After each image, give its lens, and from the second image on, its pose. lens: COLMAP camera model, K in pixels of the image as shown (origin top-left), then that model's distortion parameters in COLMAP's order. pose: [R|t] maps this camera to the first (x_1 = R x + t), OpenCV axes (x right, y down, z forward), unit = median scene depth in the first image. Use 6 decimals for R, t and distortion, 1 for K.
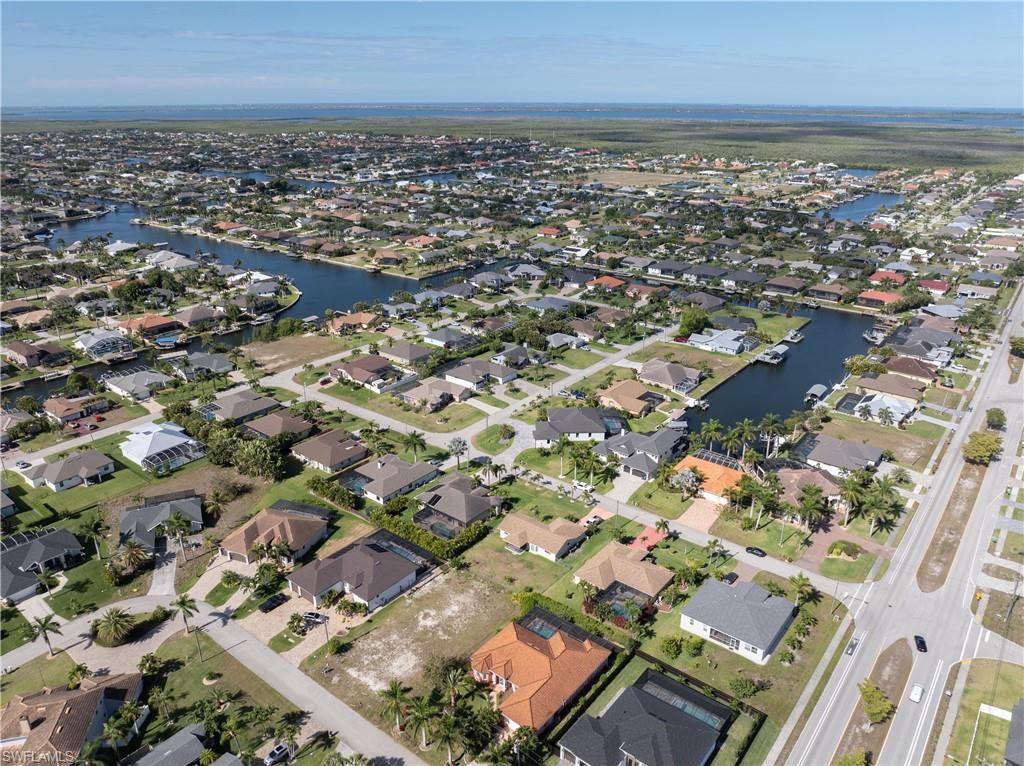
lens RADIAL K [[751.9, 0, 512.0], [0, 751.9, 383.0], [0, 0, 1]] dist [-0.035349, -0.002211]
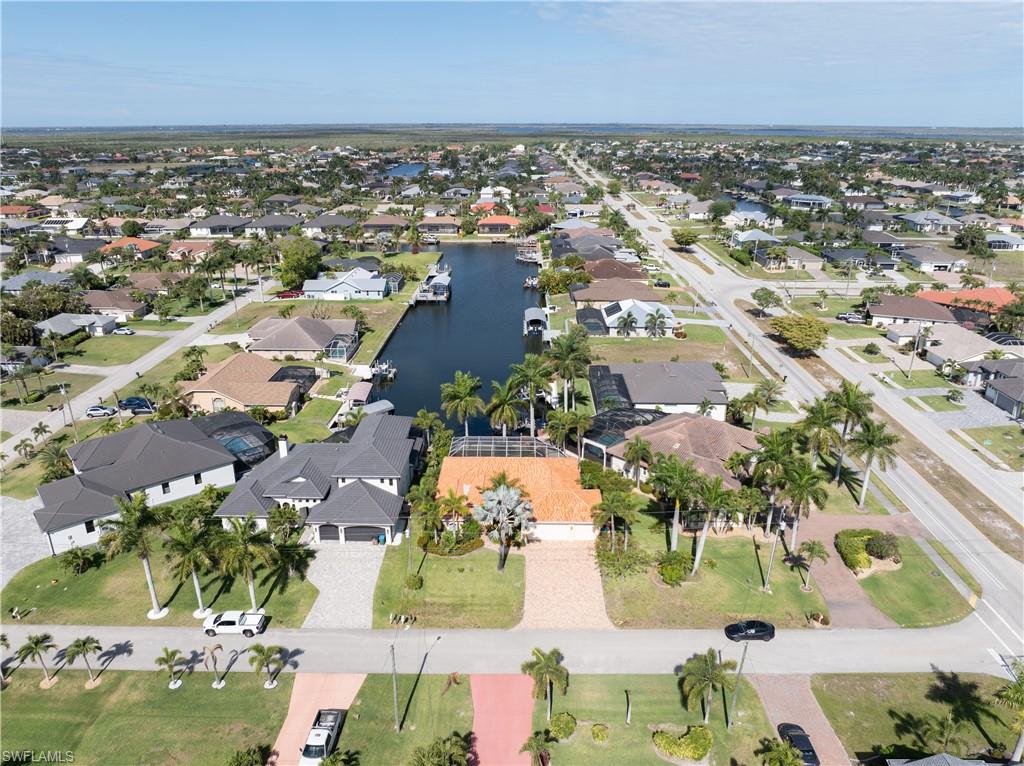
lens RADIAL K [[751.9, 0, 512.0], [0, 751.9, 383.0], [0, 0, 1]] dist [-0.035349, -0.002211]
pose [[0.806040, -0.215027, 0.551419, 0.025744], [0.232025, 0.971894, 0.039828, 0.037105], [-0.544485, 0.095840, 0.833277, 0.497559]]
